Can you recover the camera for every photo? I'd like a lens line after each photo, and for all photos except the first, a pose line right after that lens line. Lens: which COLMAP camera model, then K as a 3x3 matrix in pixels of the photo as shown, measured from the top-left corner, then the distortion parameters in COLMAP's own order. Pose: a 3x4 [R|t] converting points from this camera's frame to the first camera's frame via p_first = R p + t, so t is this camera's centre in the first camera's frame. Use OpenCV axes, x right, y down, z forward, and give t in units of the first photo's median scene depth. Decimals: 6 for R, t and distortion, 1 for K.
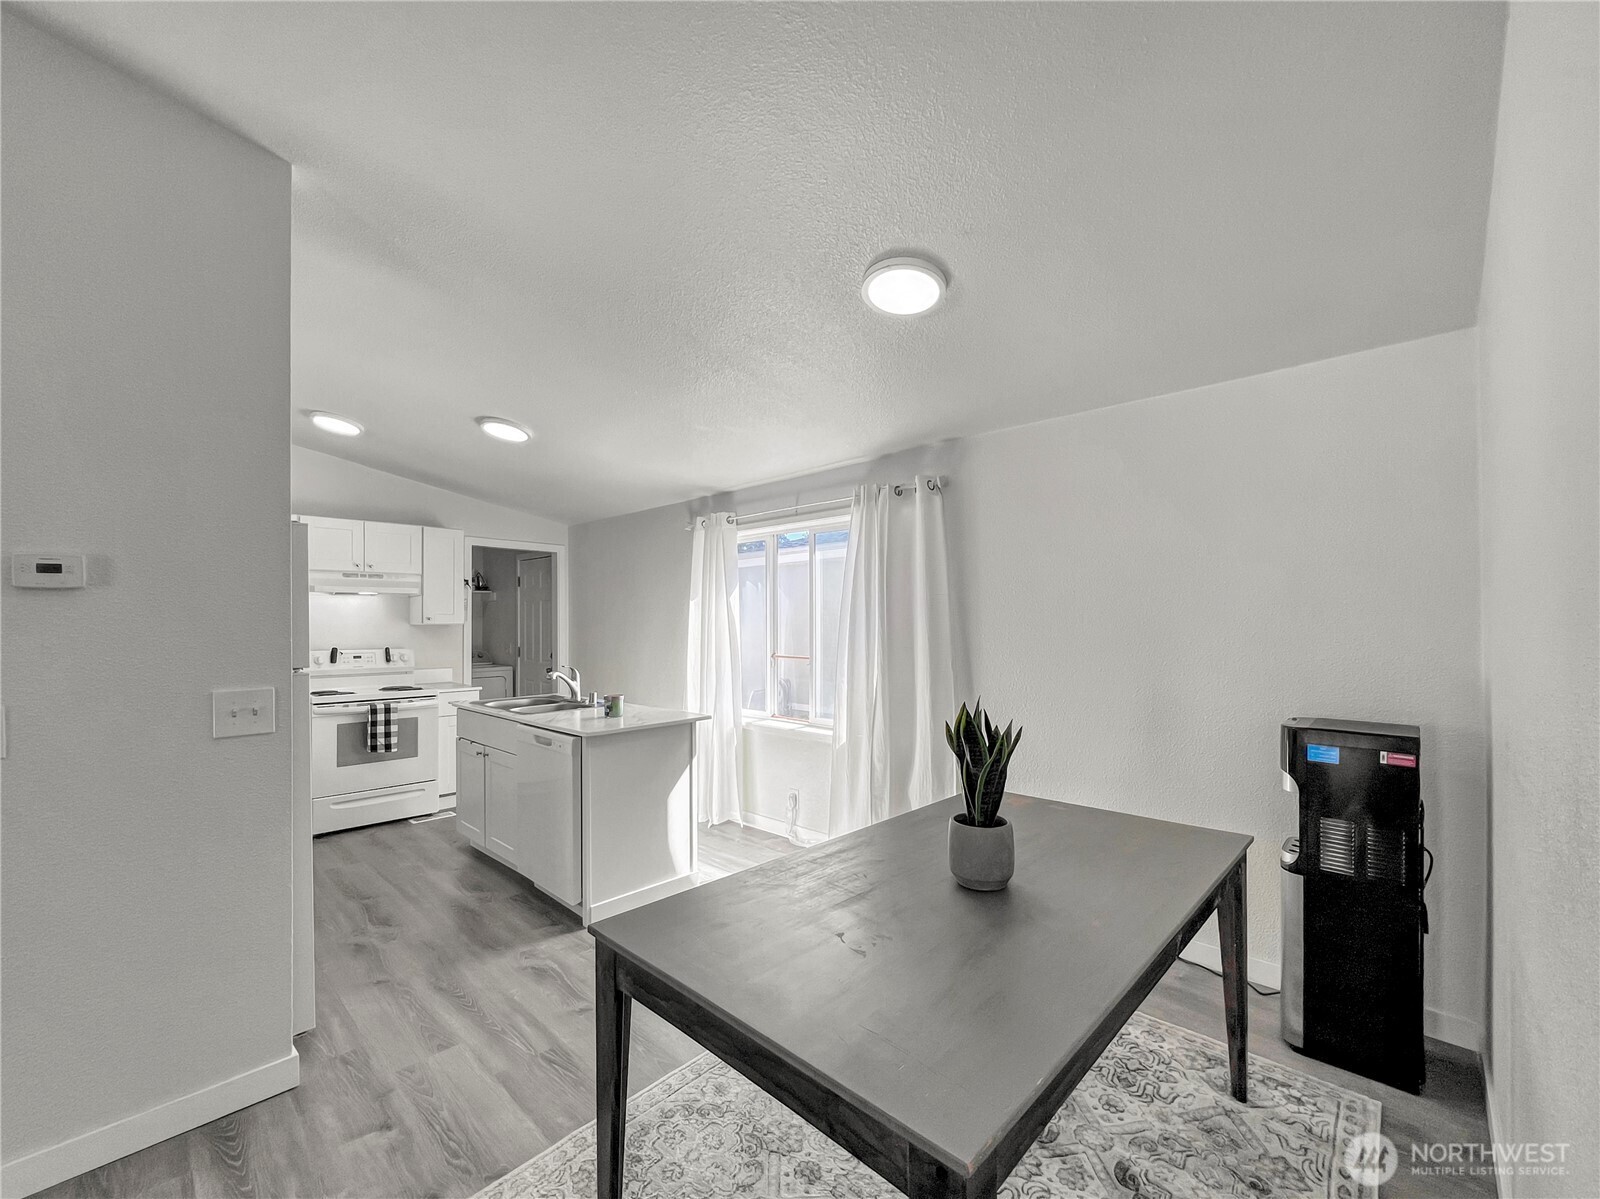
lens RADIAL K [[657.4, 0, 802.5], [0, 657.4, 622.9], [0, 0, 1]] dist [0.000612, 0.000282]
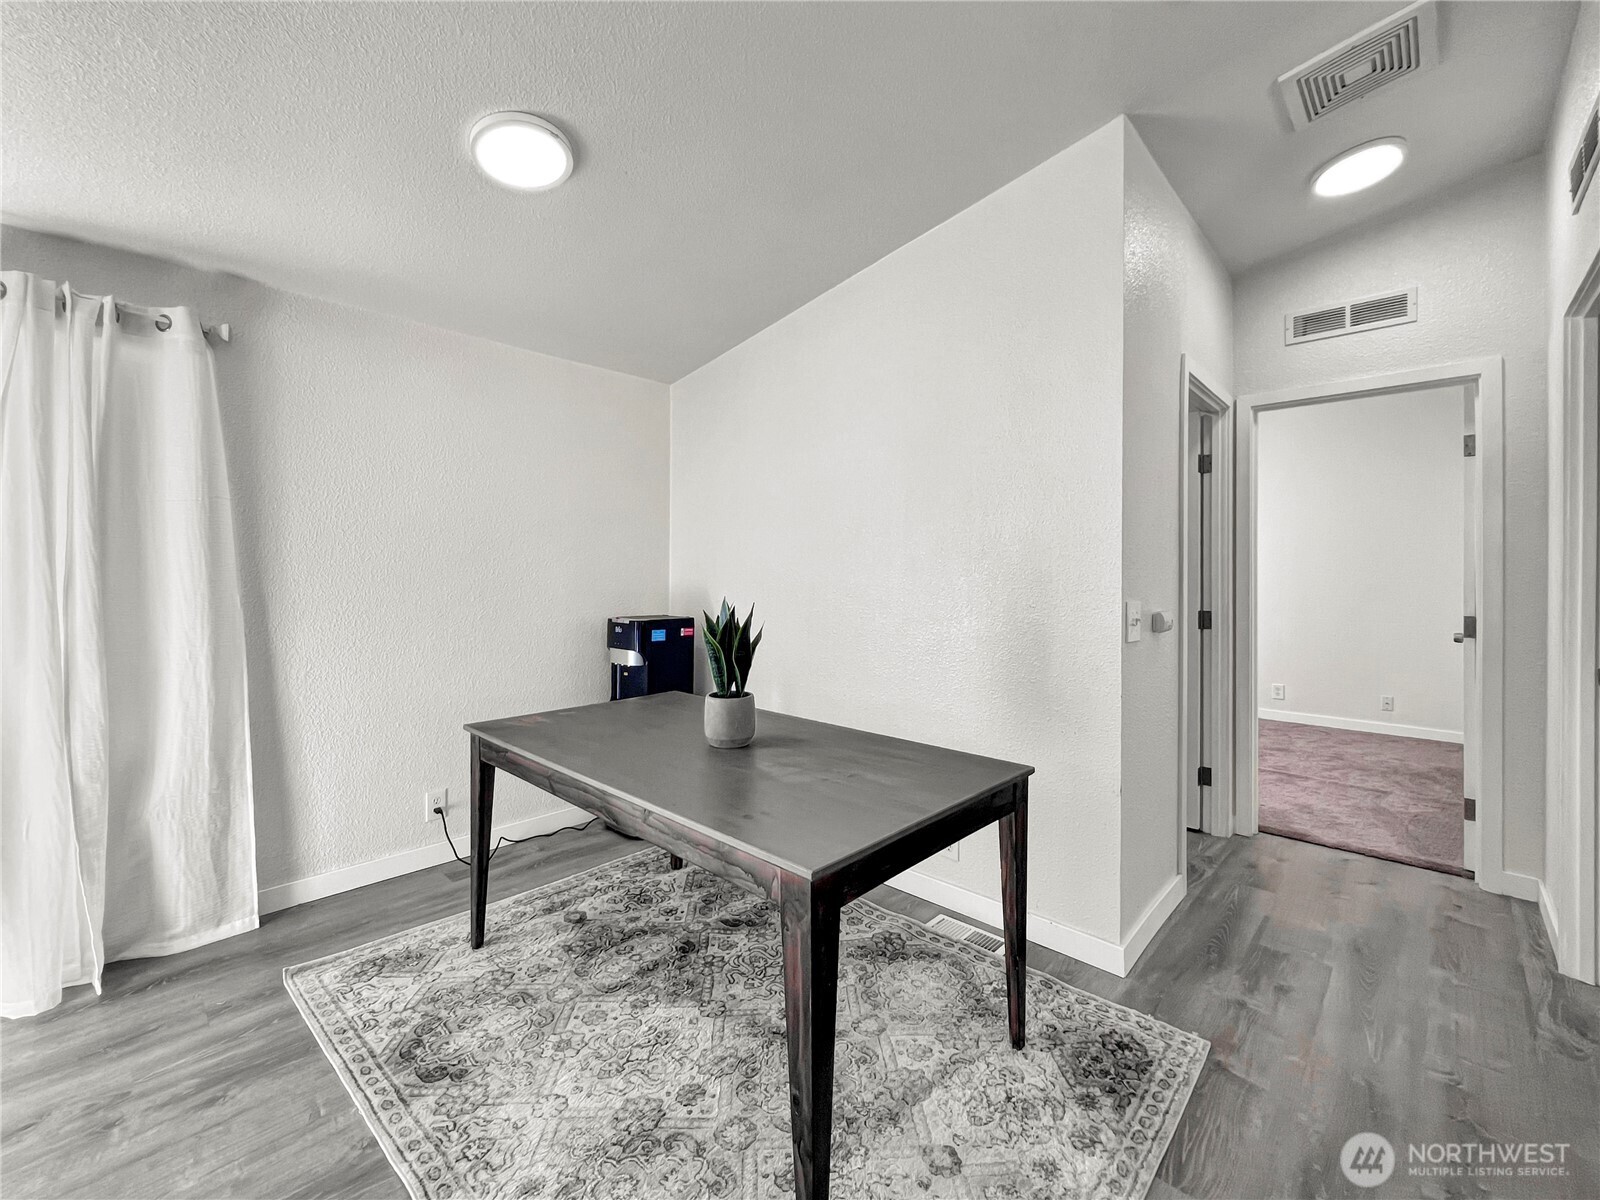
lens RADIAL K [[673.4, 0, 787.1], [0, 673.4, 571.0], [0, 0, 1]] dist [-0.003688, -0.000952]
pose [[0.007468, 0.009564, 0.999926, -0.366084], [-0.000790, 0.999954, -0.009558, 0.029047], [-0.999972, -0.000719, 0.007476, 0.317788]]
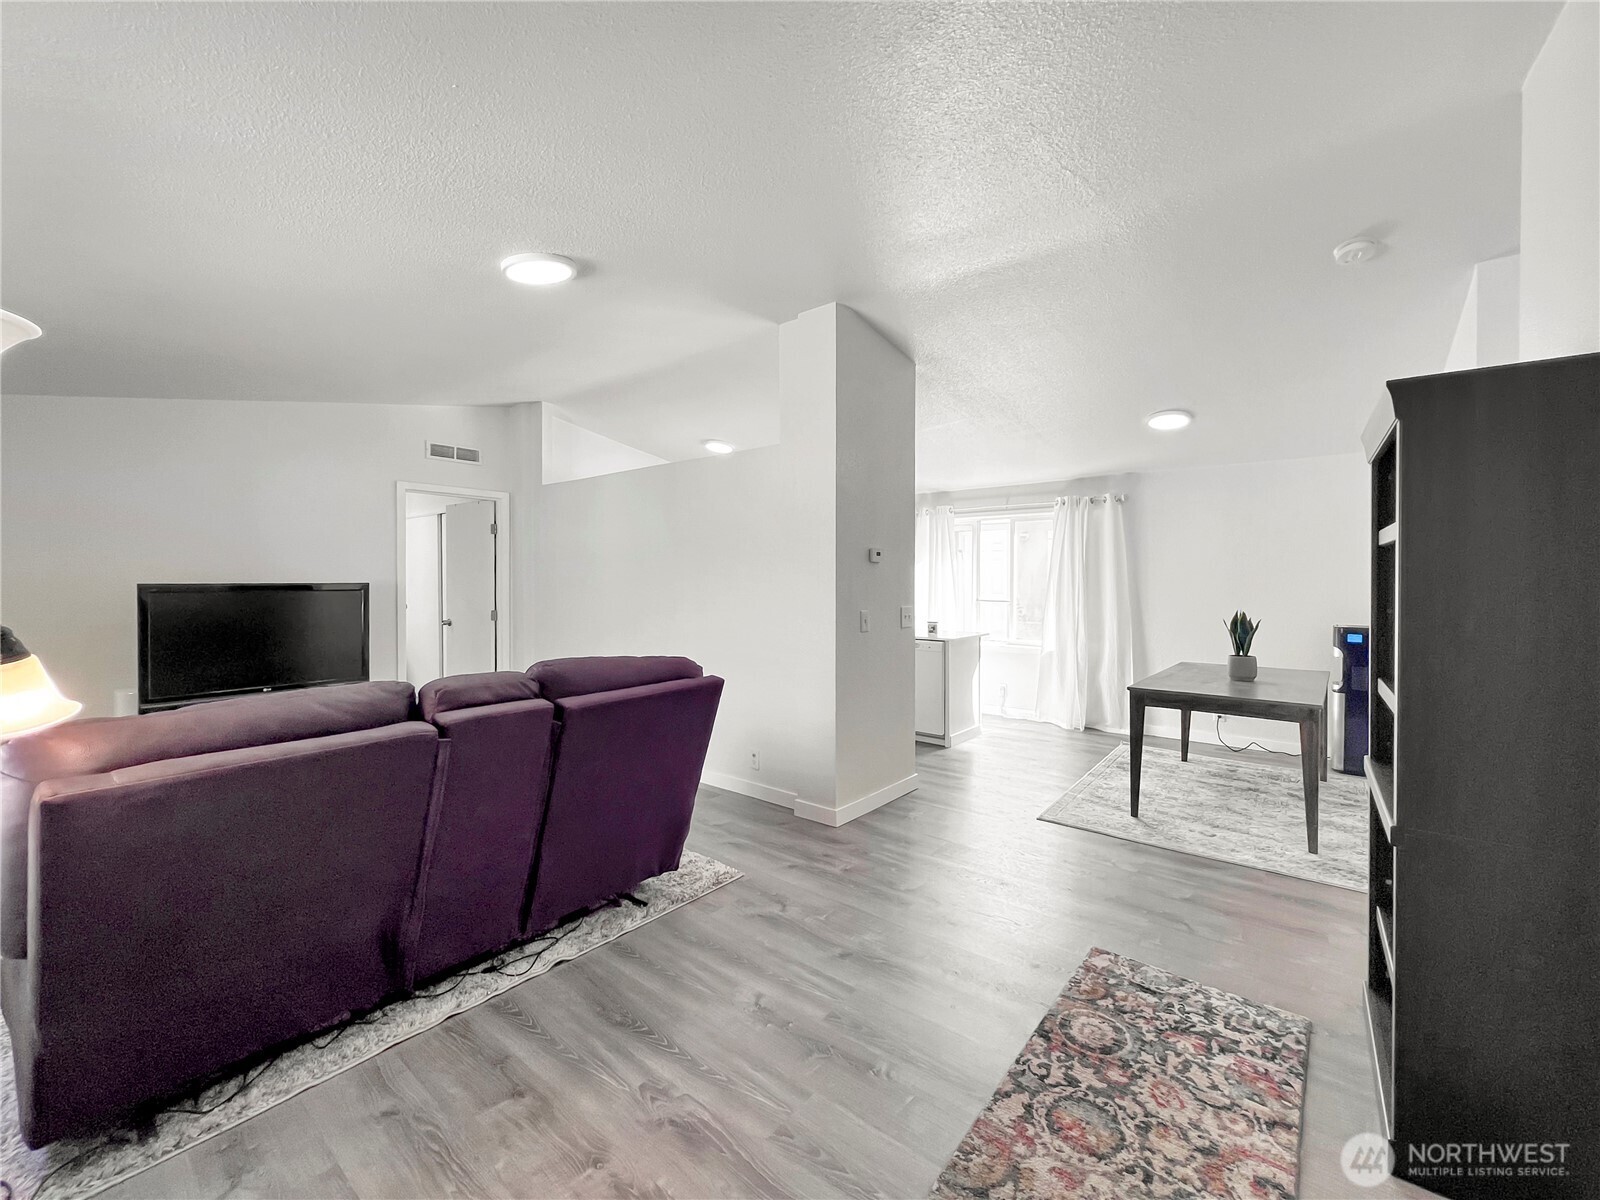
lens RADIAL K [[644.9, 0, 801.1], [0, 644.9, 595.4], [0, 0, 1]] dist [0.000002, -0.000012]
pose [[0.996721, 0.001719, 0.080896, -0.593504], [-0.003754, 0.999680, 0.025015, 0.003325], [-0.080827, -0.025237, 0.996409, -0.482729]]
